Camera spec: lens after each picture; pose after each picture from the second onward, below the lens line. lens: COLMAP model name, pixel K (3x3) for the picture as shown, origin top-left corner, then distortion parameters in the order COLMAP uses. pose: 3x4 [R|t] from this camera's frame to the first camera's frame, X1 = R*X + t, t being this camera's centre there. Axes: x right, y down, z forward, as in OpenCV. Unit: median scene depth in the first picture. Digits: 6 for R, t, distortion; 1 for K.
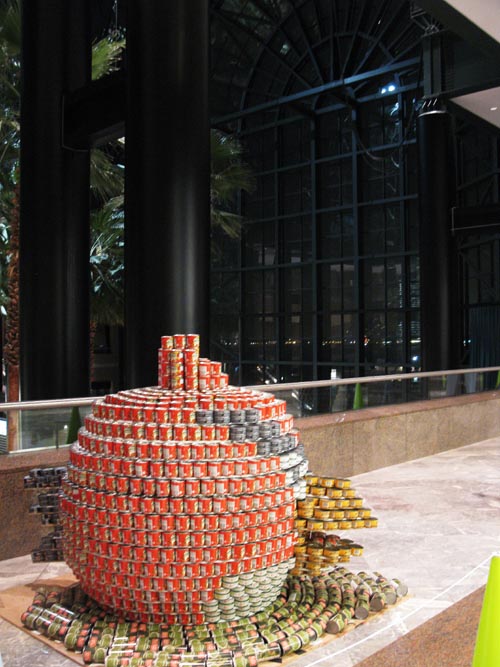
lens RADIAL K [[710.3, 0, 250.0], [0, 710.3, 333.5], [0, 0, 1]] dist [-0.211015, 0.213649]
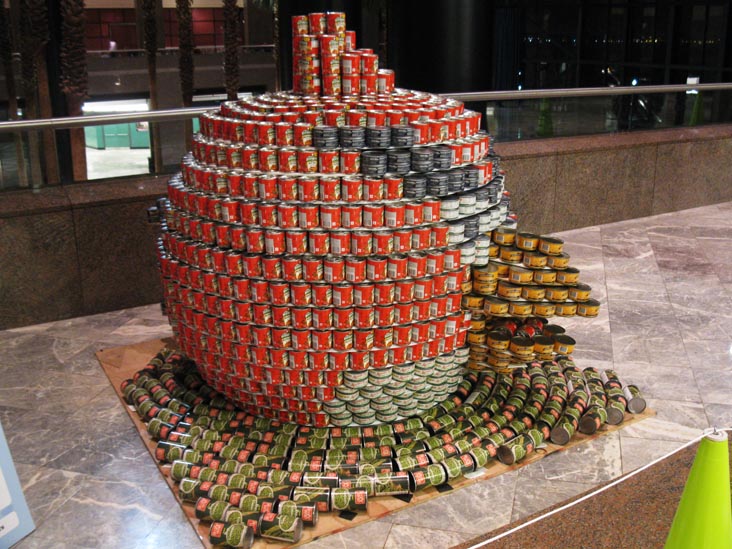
lens RADIAL K [[779.6, 0, 366.0], [0, 779.6, 274.5], [0, 0, 1]] dist [-0.211015, 0.213649]
pose [[0.957672, 0.080918, -0.276253, 0.177715], [0.008287, 0.951531, 0.307441, 0.017104], [0.287741, -0.296717, 0.910584, 0.302660]]
